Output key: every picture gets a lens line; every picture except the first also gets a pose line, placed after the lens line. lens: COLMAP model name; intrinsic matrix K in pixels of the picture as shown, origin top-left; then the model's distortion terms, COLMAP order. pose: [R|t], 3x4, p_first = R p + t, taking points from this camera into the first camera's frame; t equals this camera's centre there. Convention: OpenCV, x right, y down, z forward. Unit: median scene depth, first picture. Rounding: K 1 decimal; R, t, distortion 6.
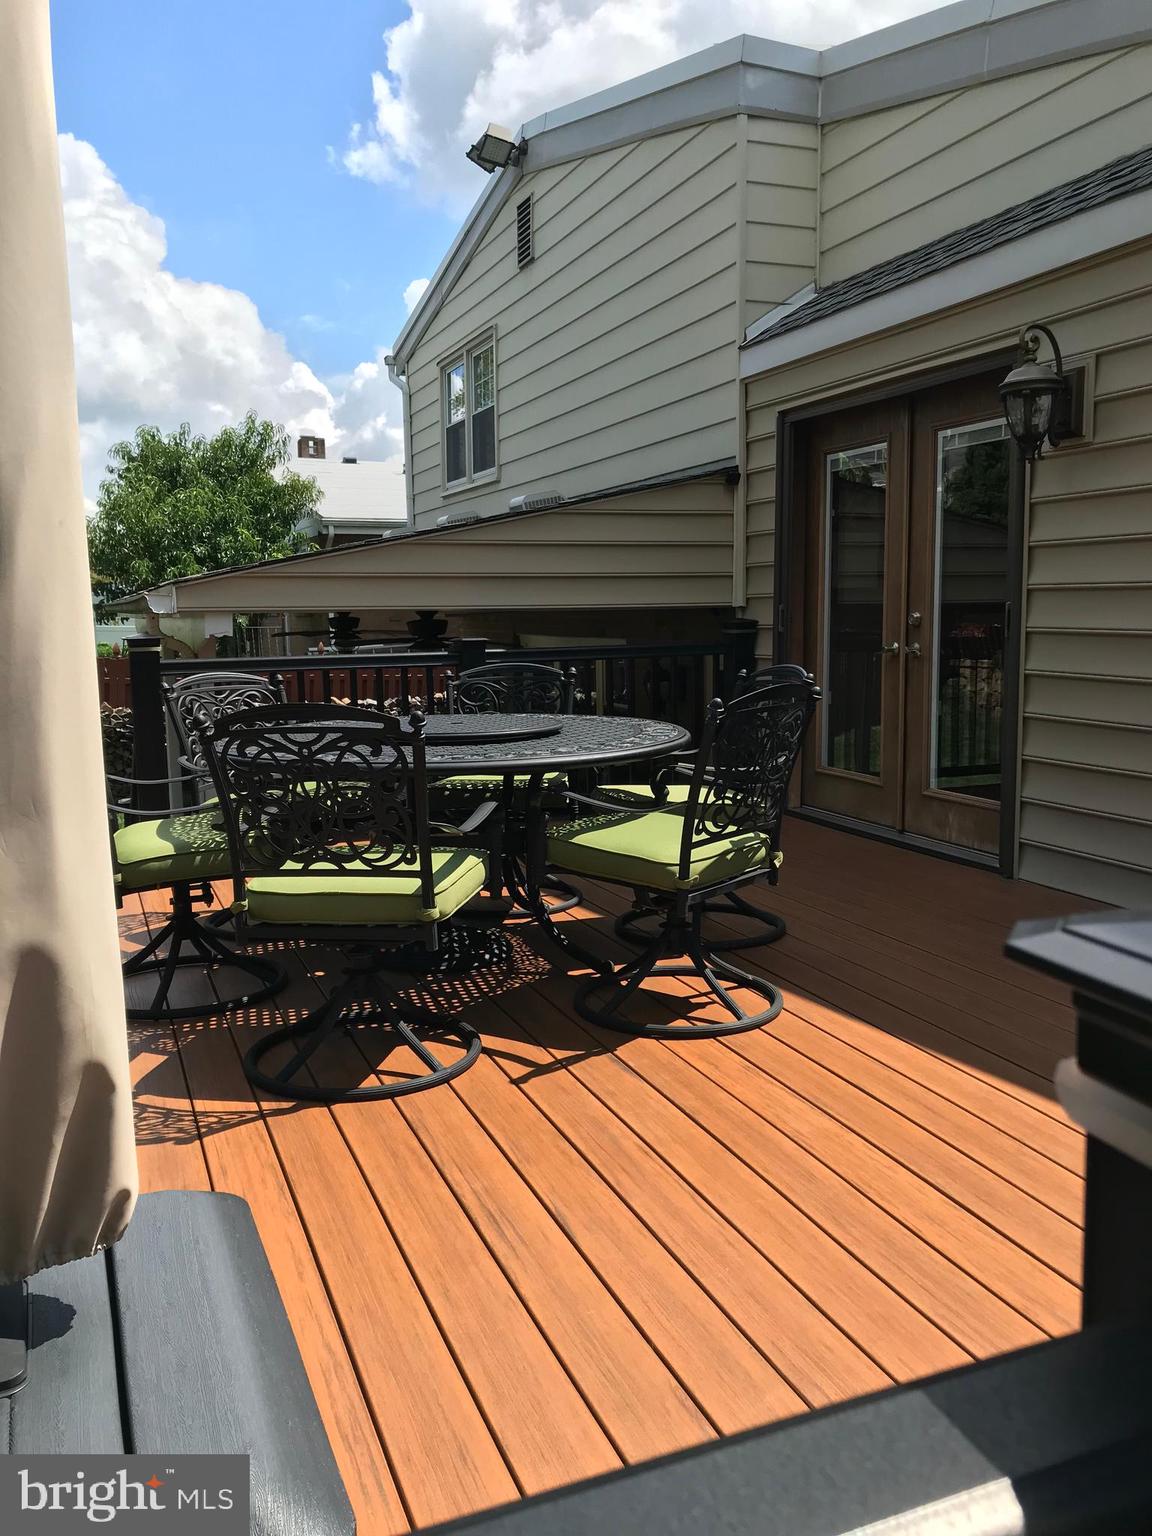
lens RADIAL K [[1248.6, 0, 576.0], [0, 1248.6, 768.0], [0, 0, 1]] dist [0.012084, -0.006064]
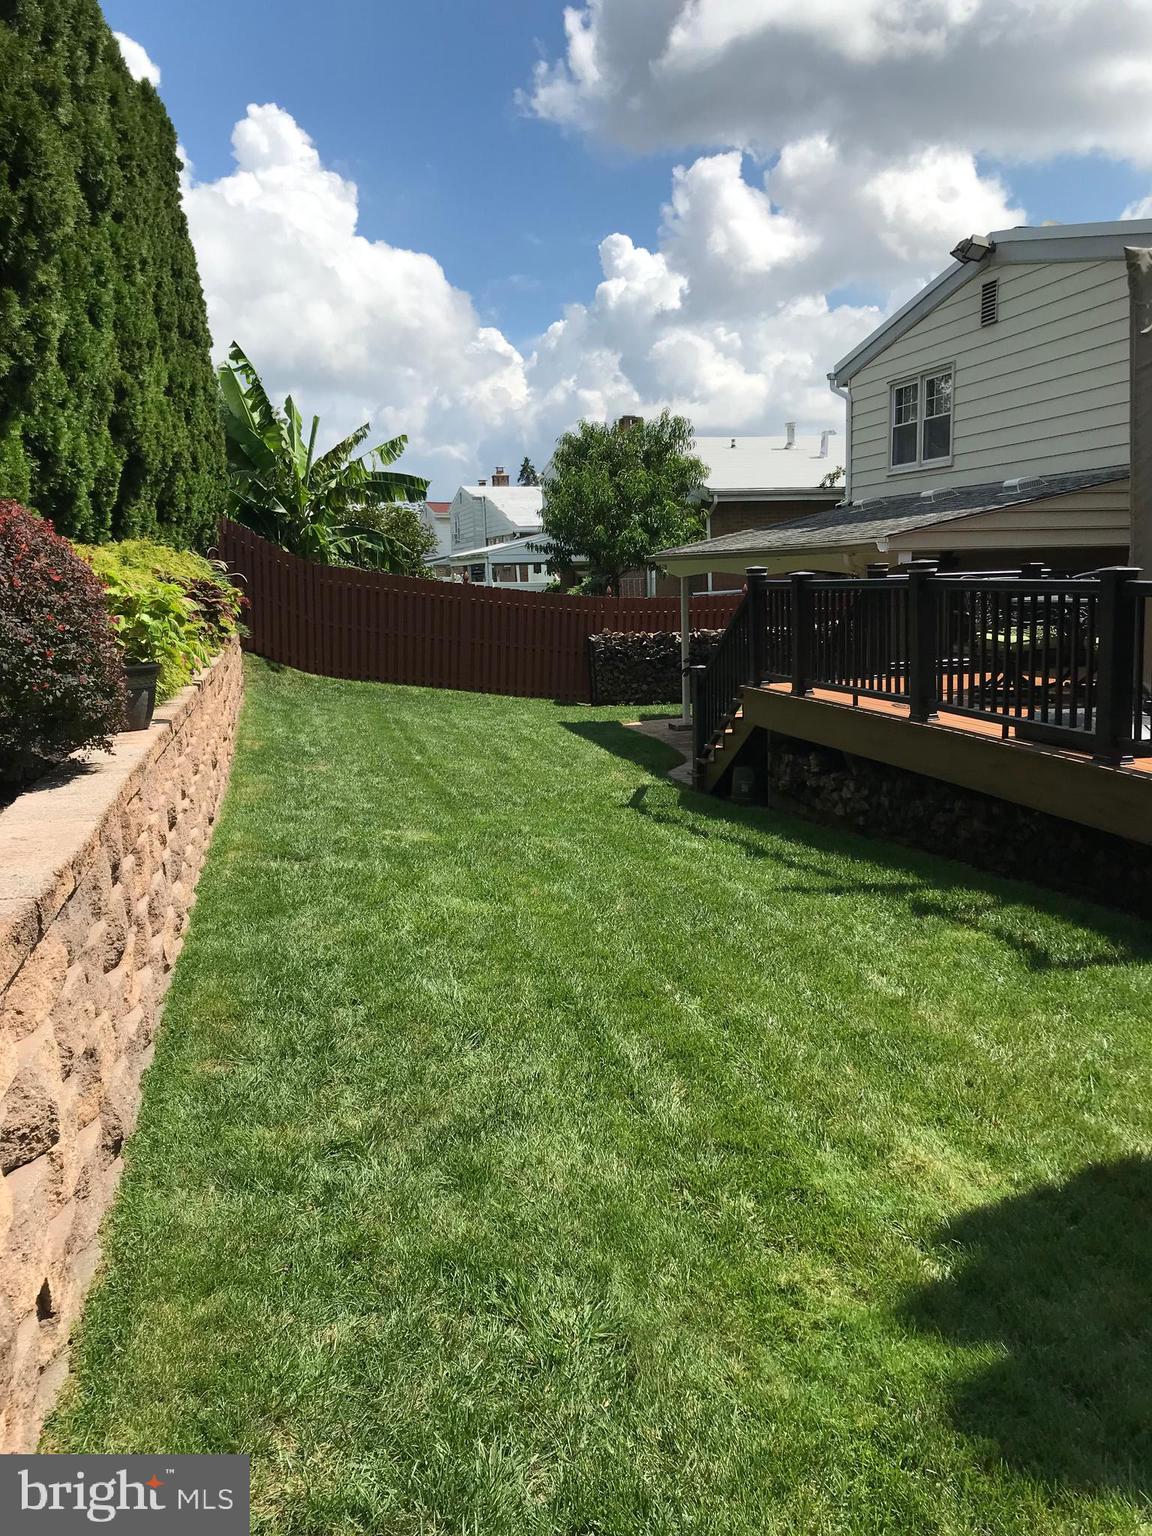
lens RADIAL K [[1260.2, 0, 573.6], [0, 1260.2, 759.2], [0, 0, 1]] dist [0.016479, -0.006572]
pose [[0.988130, 0.008890, -0.153360, -0.440669], [-0.005367, 0.999712, 0.023374, 0.136748], [0.153524, -0.022273, 0.987894, -0.894443]]
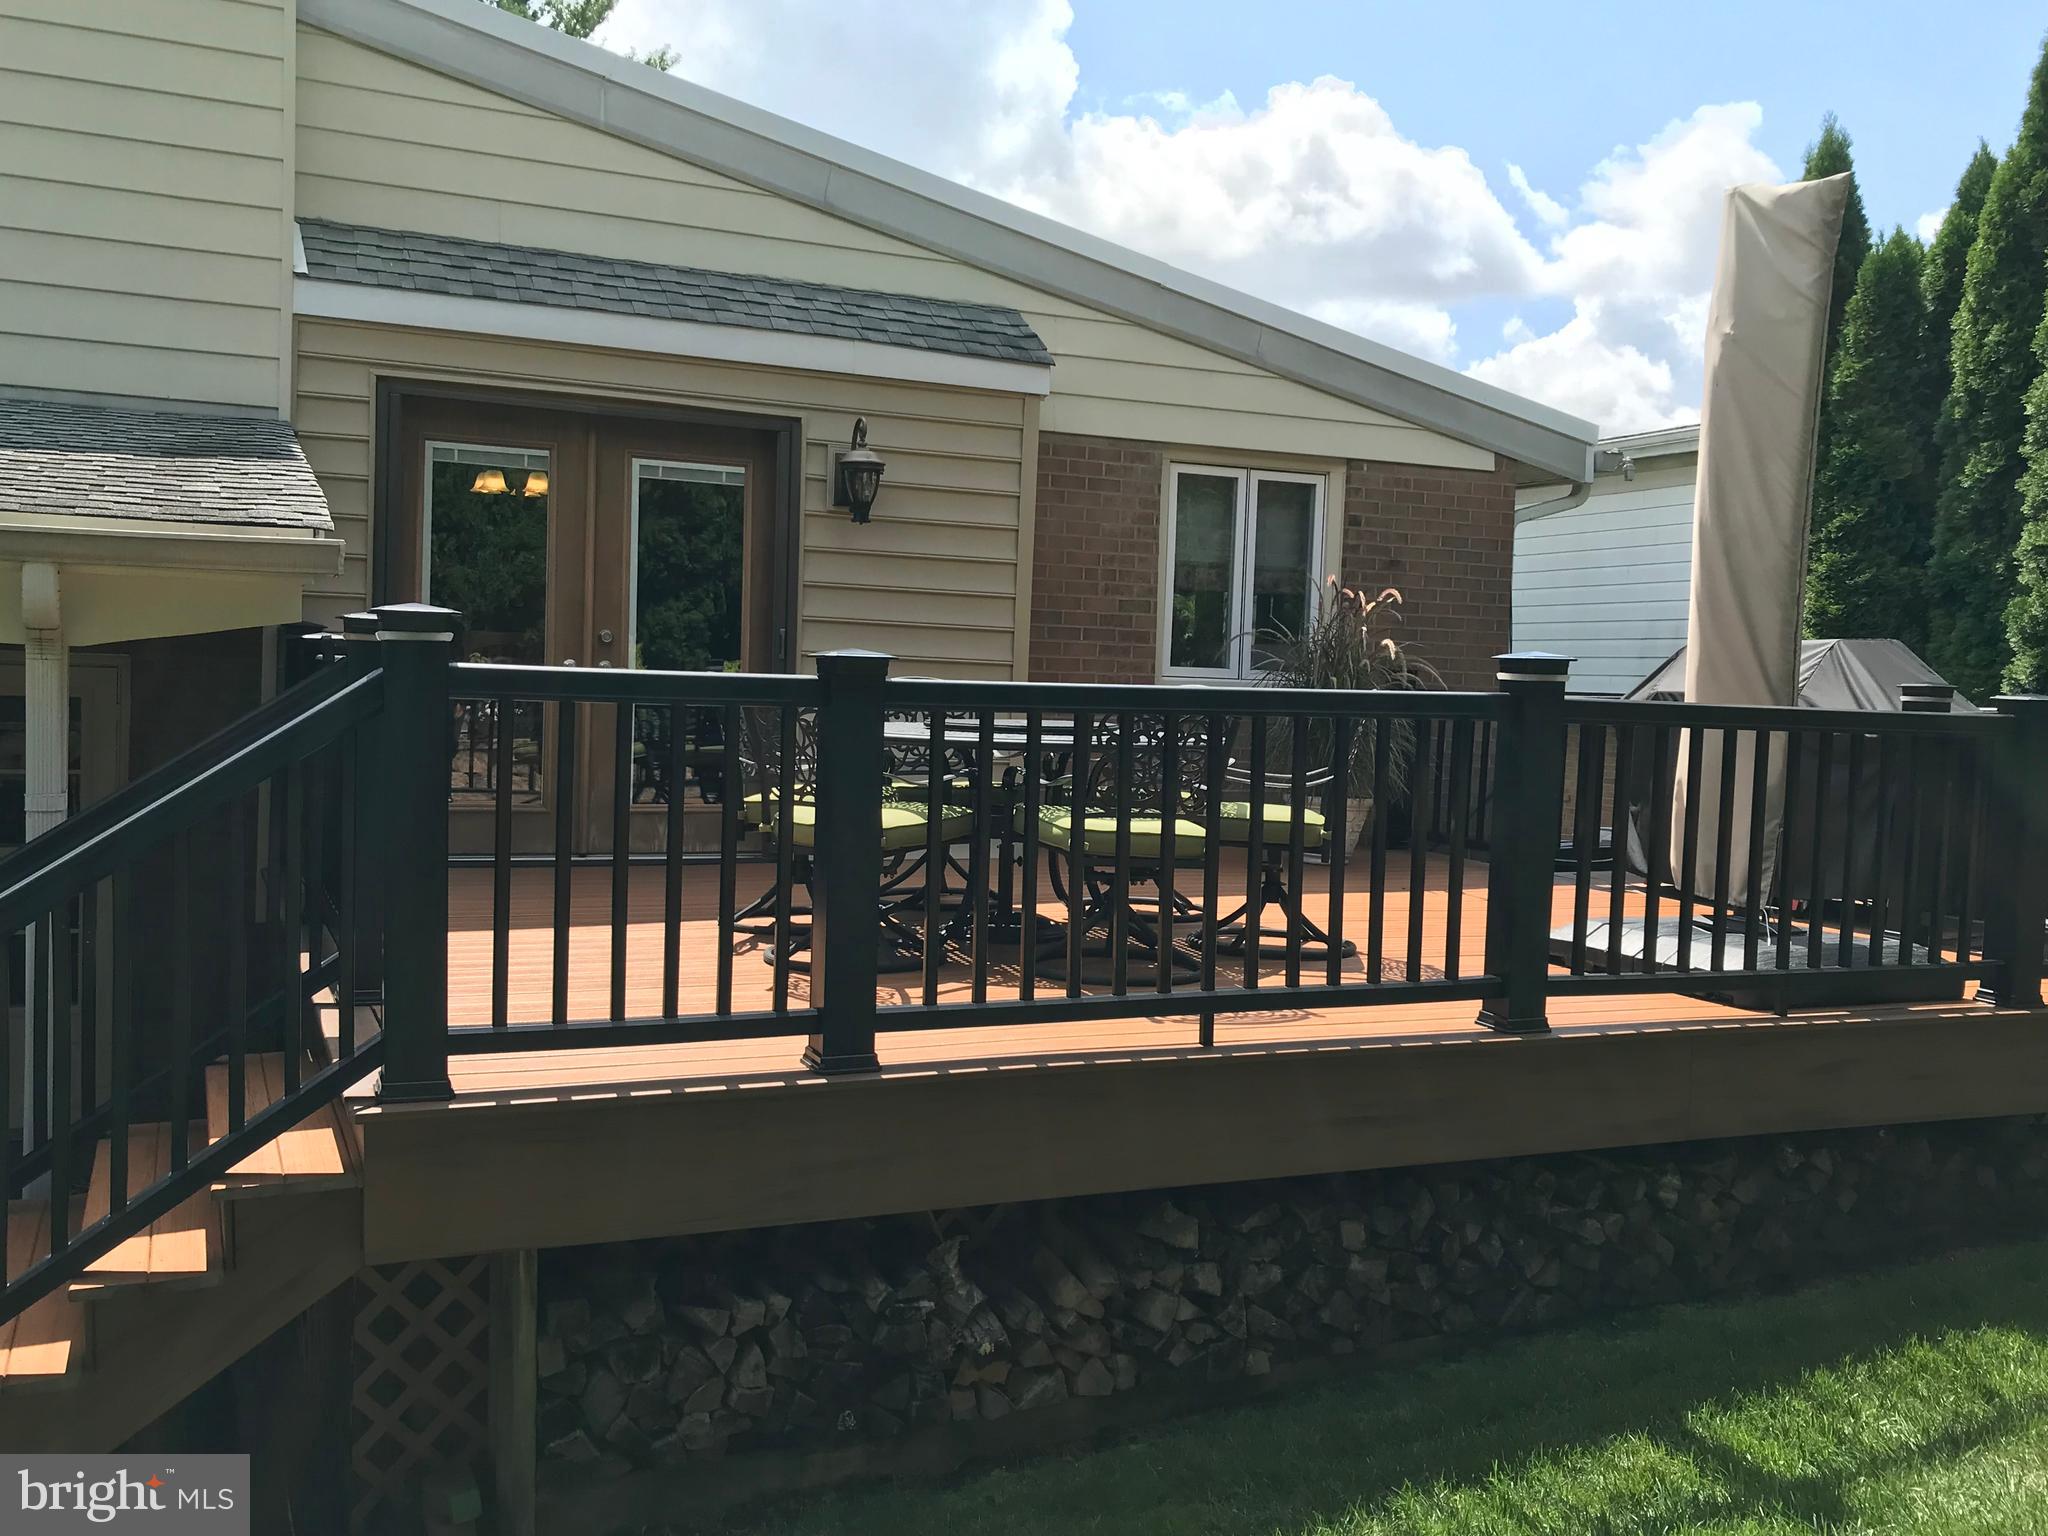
lens RADIAL K [[1860.5, 0, 1012.6], [0, 1860.5, 739.8], [0, 0, 1]] dist [0.008157, 0.003983]
pose [[-0.043229, -0.016533, 0.998928, -1.062981], [0.094274, 0.995334, 0.020553, -0.032413], [-0.994607, 0.095061, -0.041469, 0.650037]]
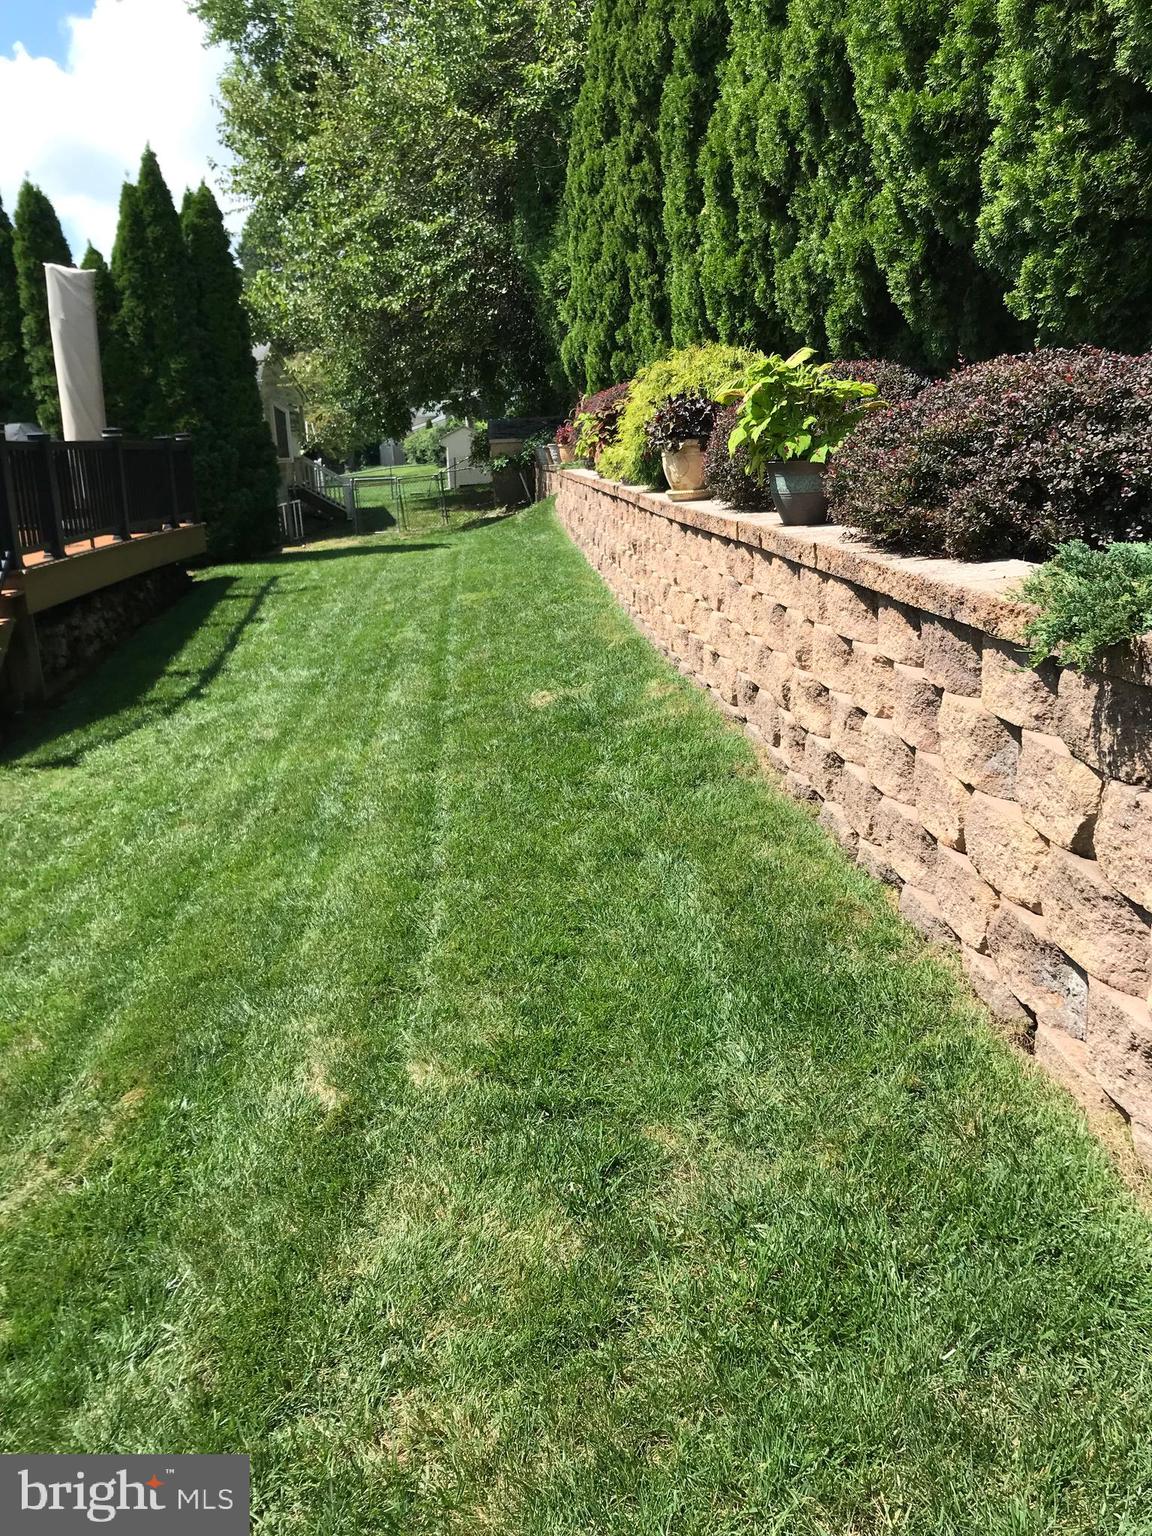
lens RADIAL K [[1248.6, 0, 576.0], [0, 1248.6, 768.0], [0, 0, 1]] dist [0.012084, -0.006064]
pose [[-0.951461, -0.025251, 0.306732, -1.495303], [0.091595, 0.928237, 0.360537, -0.166321], [-0.293824, 0.371132, -0.880868, 1.958017]]
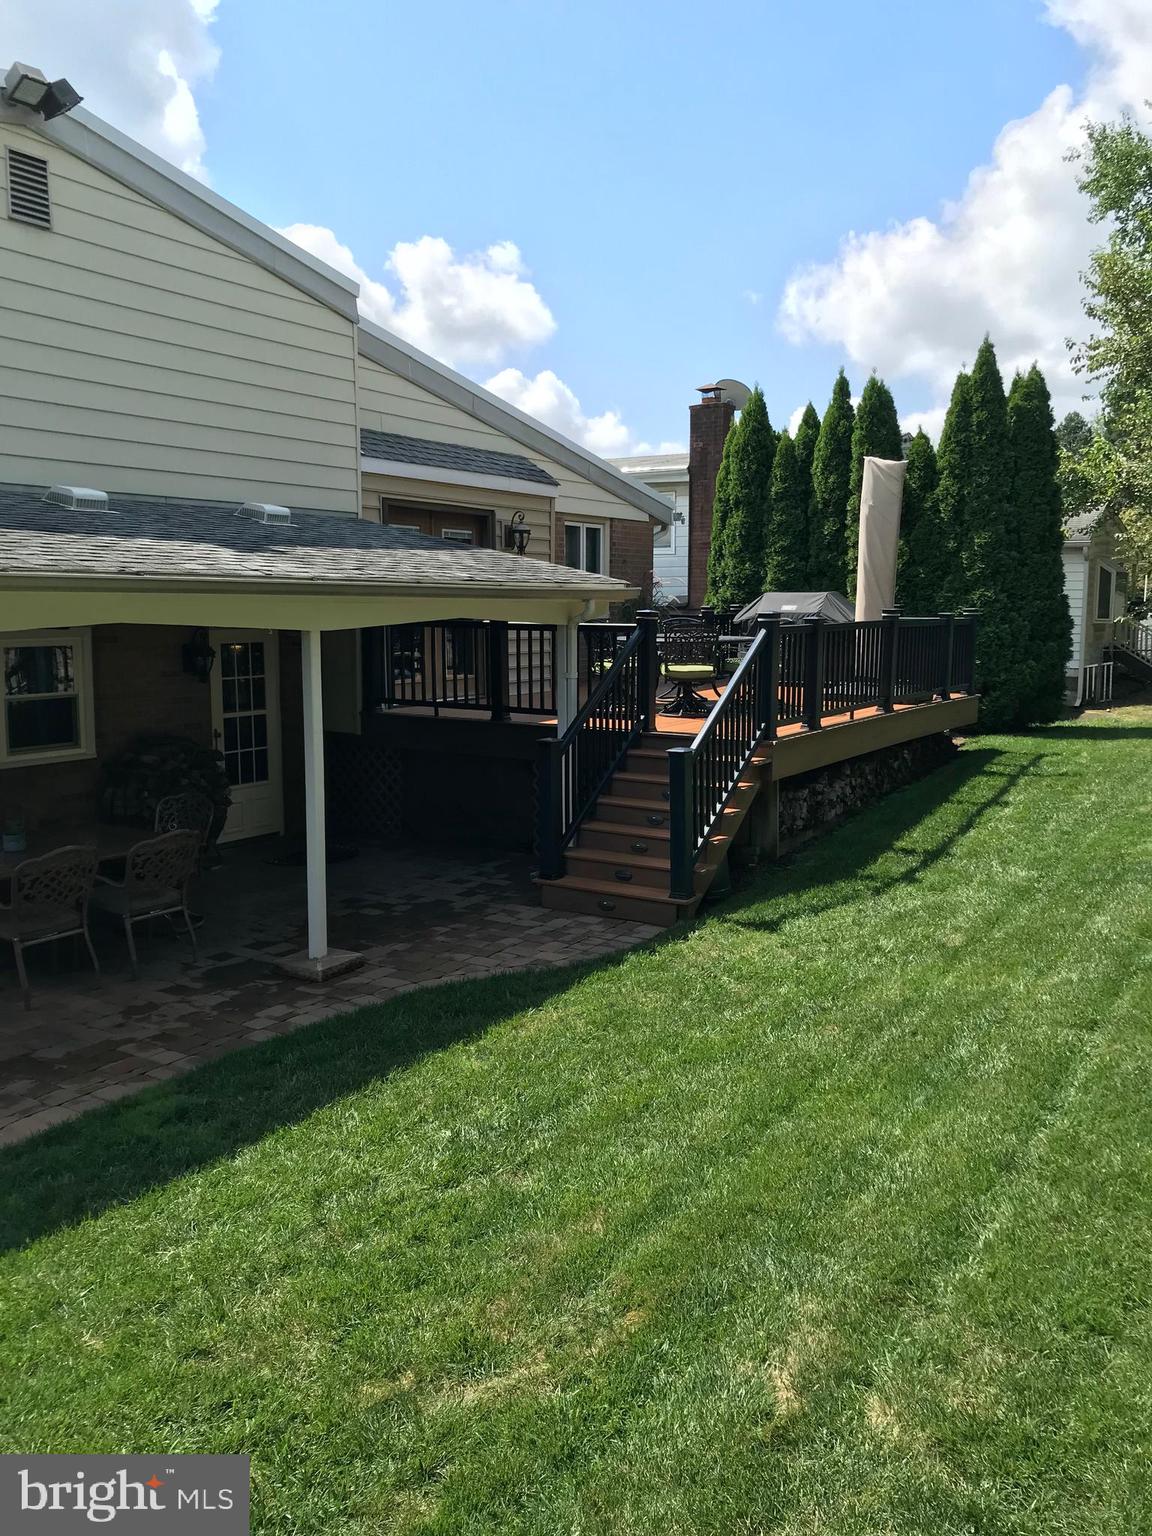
lens RADIAL K [[1256.5, 0, 591.2], [0, 1256.5, 753.0], [0, 0, 1]] dist [0.036627, -0.054681]
pose [[-0.593963, -0.084153, 0.800079, -1.577776], [0.108366, 0.977081, 0.183219, -0.217399], [-0.797160, 0.195526, -0.571231, 1.892409]]
